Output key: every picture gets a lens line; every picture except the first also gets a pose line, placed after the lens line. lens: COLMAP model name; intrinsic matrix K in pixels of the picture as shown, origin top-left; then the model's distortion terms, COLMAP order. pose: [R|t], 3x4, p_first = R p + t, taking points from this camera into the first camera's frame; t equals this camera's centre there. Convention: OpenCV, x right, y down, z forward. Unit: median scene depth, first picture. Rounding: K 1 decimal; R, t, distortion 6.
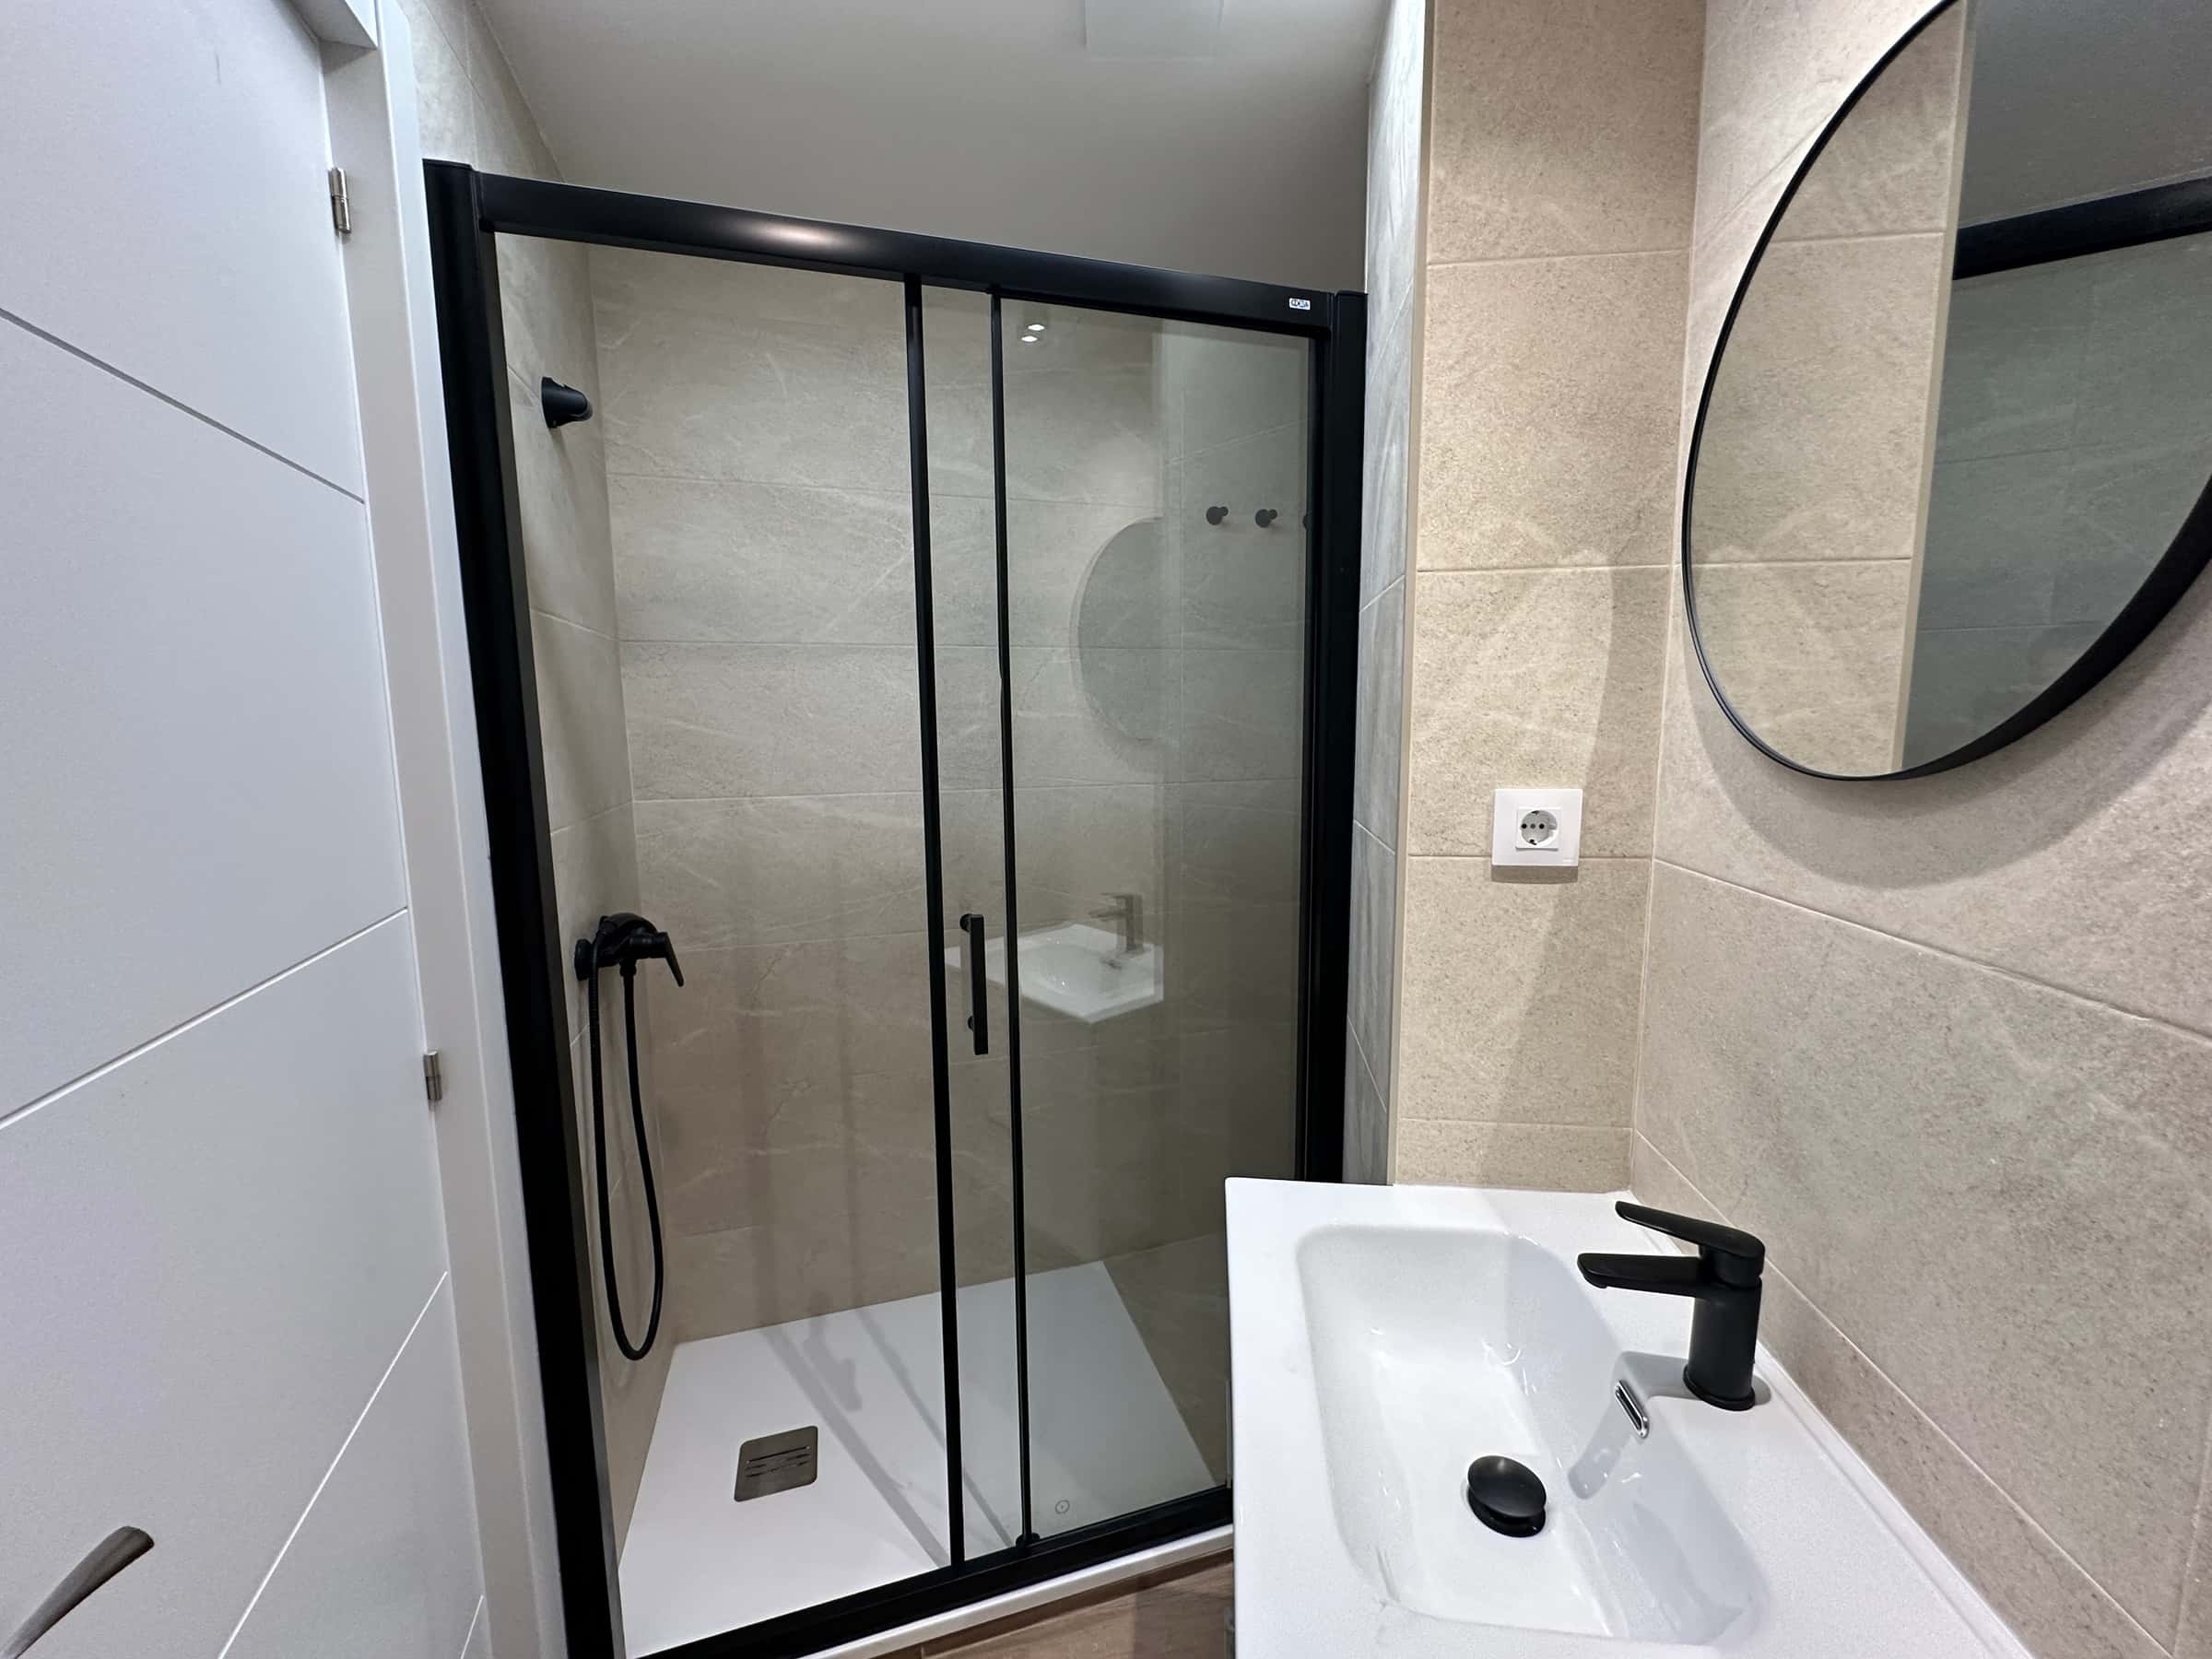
lens RADIAL K [[890.8, 0, 1106.6], [0, 890.8, 831.8], [0, 0, 1]] dist [-0.000320, 0.000421]
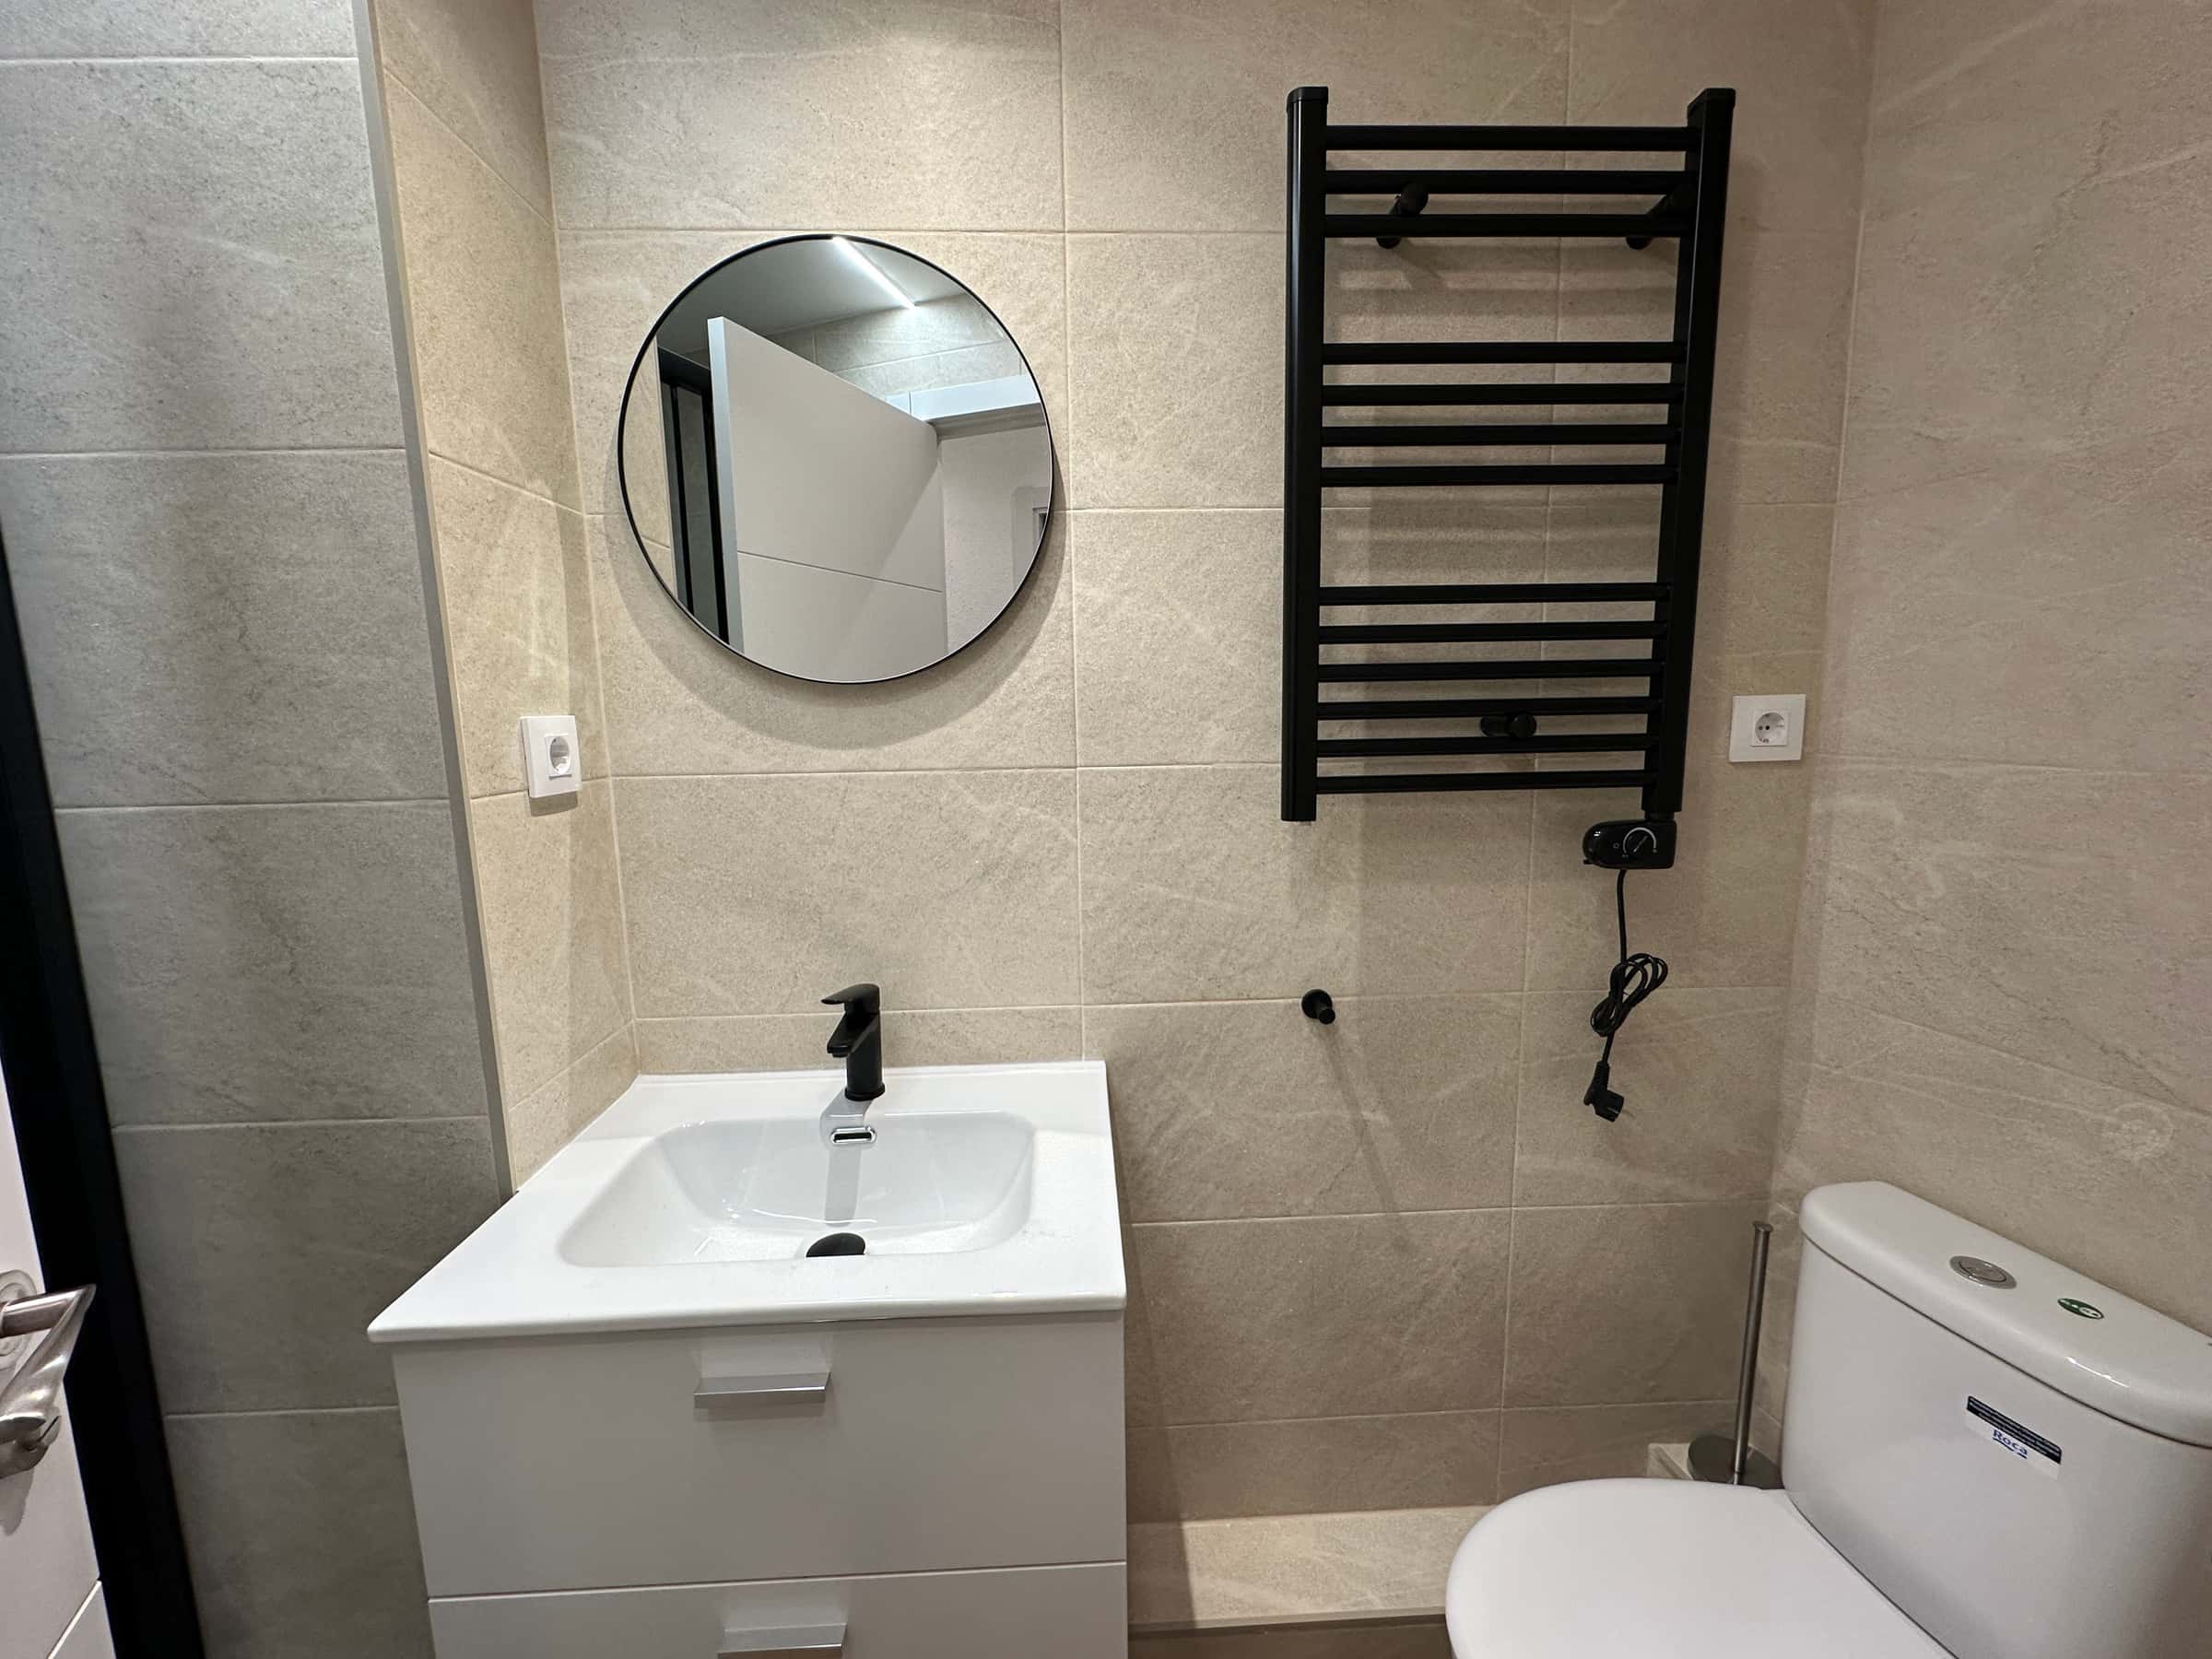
lens RADIAL K [[890.8, 0, 1101.1], [0, 890.8, 832.4], [0, 0, 1]] dist [-0.000320, 0.000421]
pose [[-0.166028, -0.130284, 0.977477, -0.619943], [0.144678, 0.977289, 0.154833, 0.014203], [-0.975450, 0.167126, -0.143408, 0.583687]]
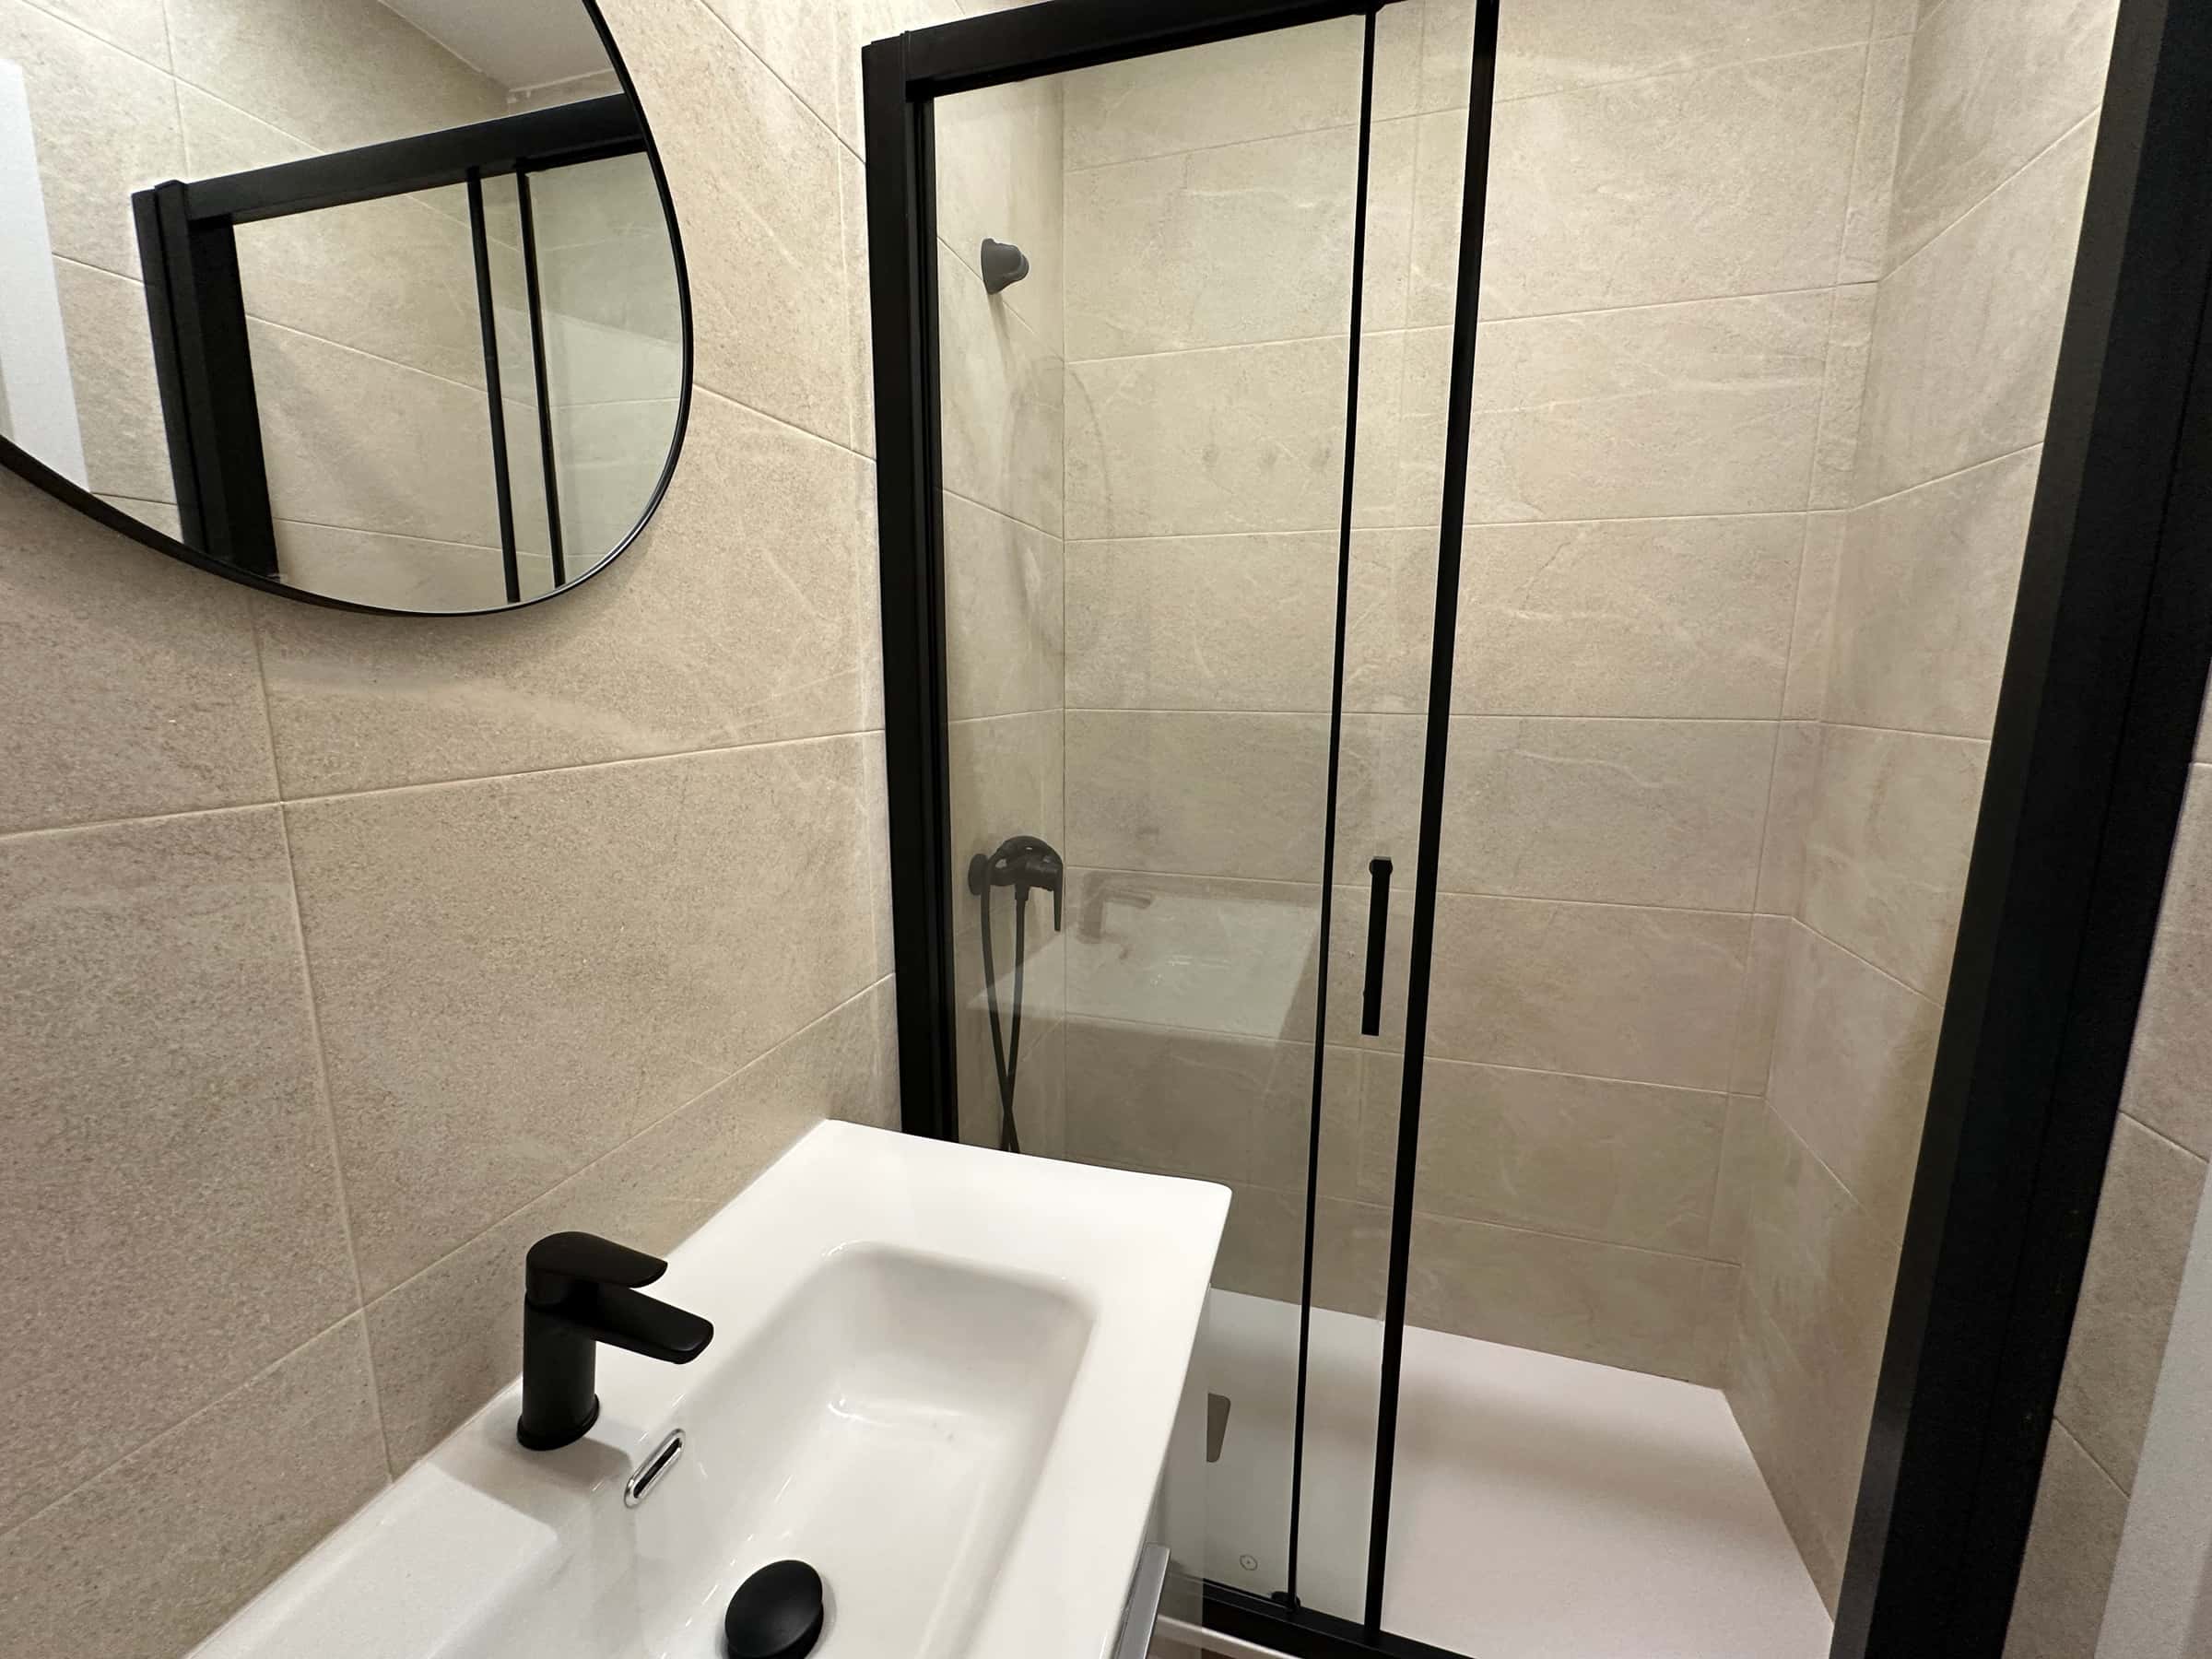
lens RADIAL K [[890.8, 0, 1109.7], [0, 890.8, 832.7], [0, 0, 1]] dist [-0.000320, 0.000421]
pose [[-0.986736, -0.025073, 0.160383, 0.077281], [0.025151, 0.952456, 0.303635, -0.099873], [-0.160371, 0.303641, -0.939193, 1.460711]]
